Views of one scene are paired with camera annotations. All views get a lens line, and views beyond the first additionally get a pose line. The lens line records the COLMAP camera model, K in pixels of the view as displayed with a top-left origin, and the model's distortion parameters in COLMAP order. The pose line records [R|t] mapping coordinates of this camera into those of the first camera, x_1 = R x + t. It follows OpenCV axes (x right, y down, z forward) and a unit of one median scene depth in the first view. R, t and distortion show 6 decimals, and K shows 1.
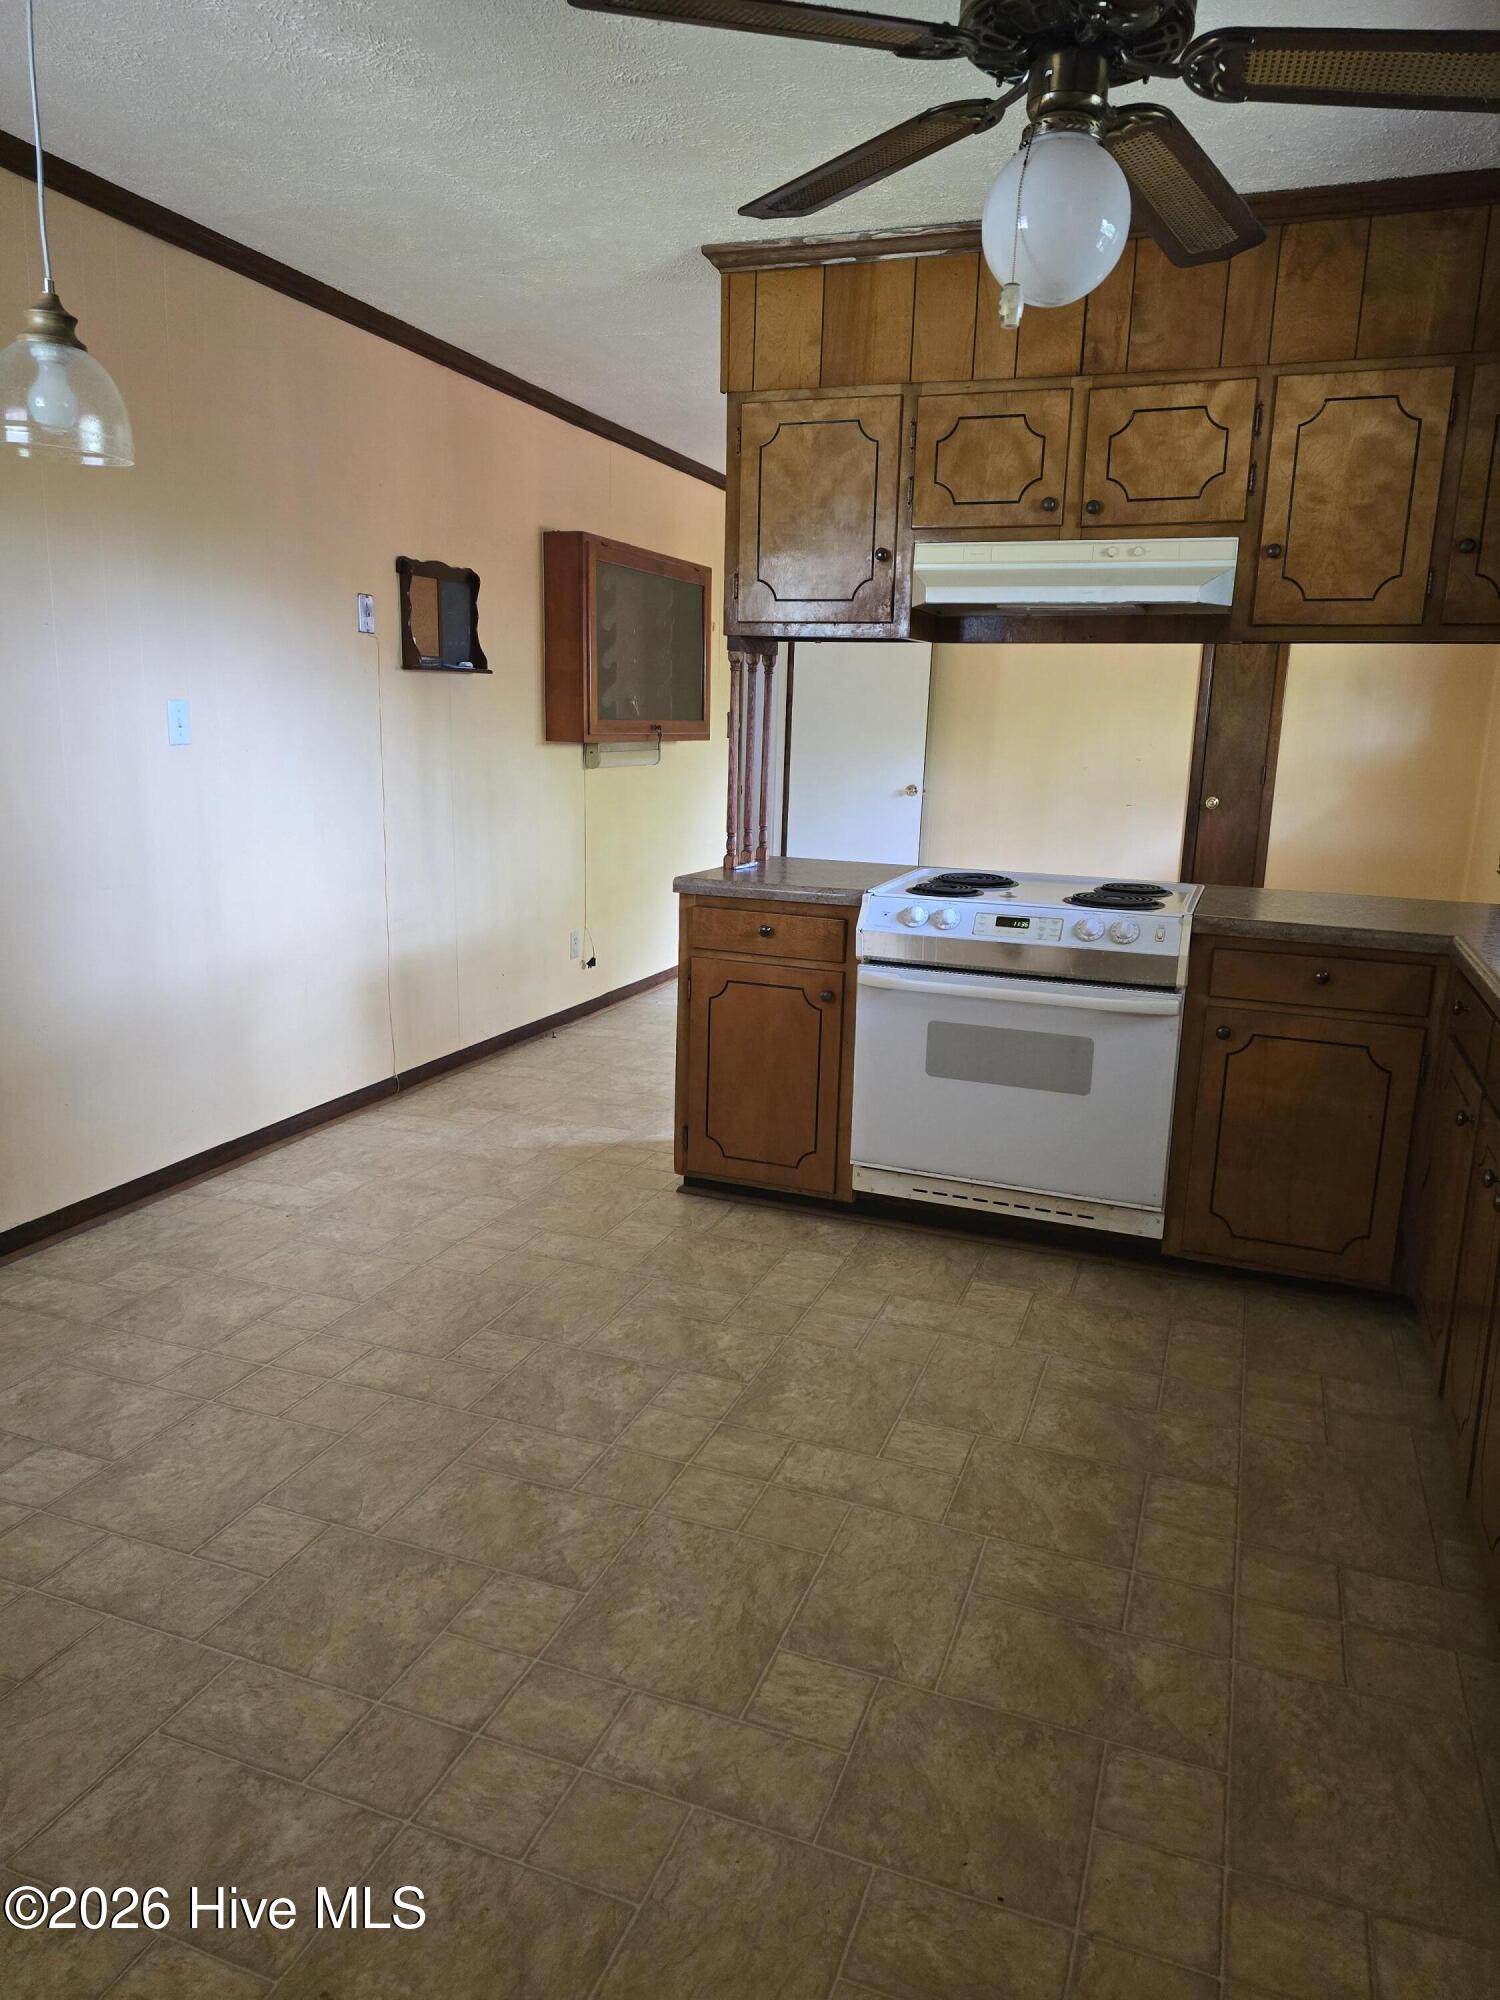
lens RADIAL K [[1344.6, 0, 752.7], [0, 1344.6, 997.1], [0, 0, 1]] dist [0.012145, 0.004311]
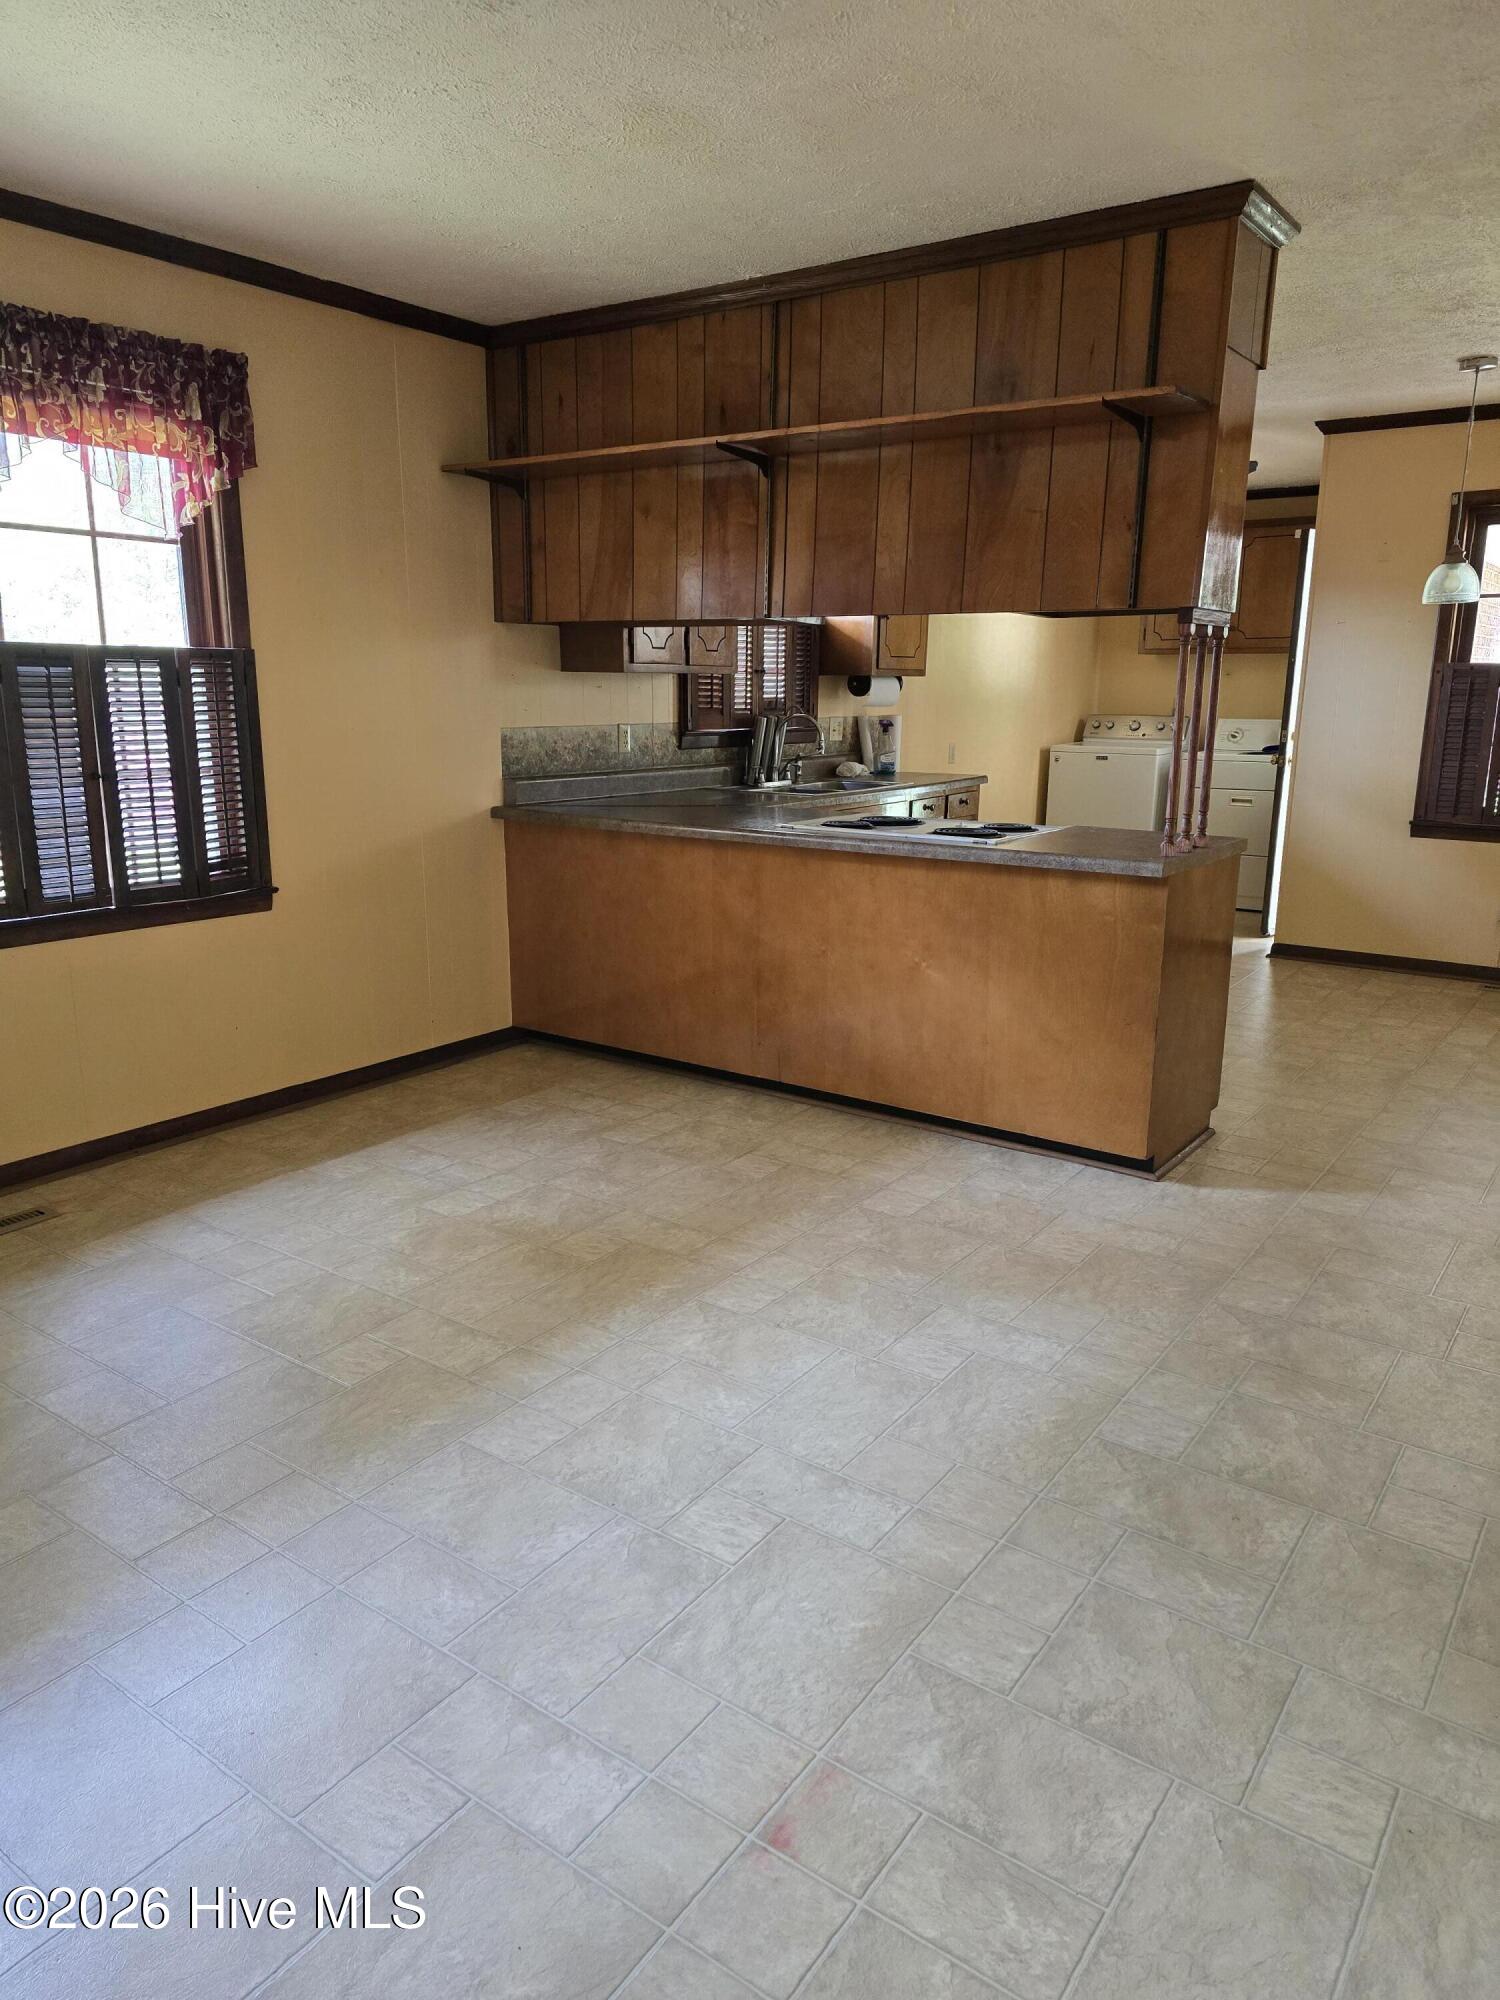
lens RADIAL K [[1344.6, 0, 752.0], [0, 1344.6, 1002.6], [0, 0, 1]] dist [0.012145, 0.004311]
pose [[-0.965097, -0.102039, 0.241198, -0.396331], [0.017298, 0.894128, 0.447477, -0.397604], [-0.261322, 0.436031, -0.861155, 1.658851]]
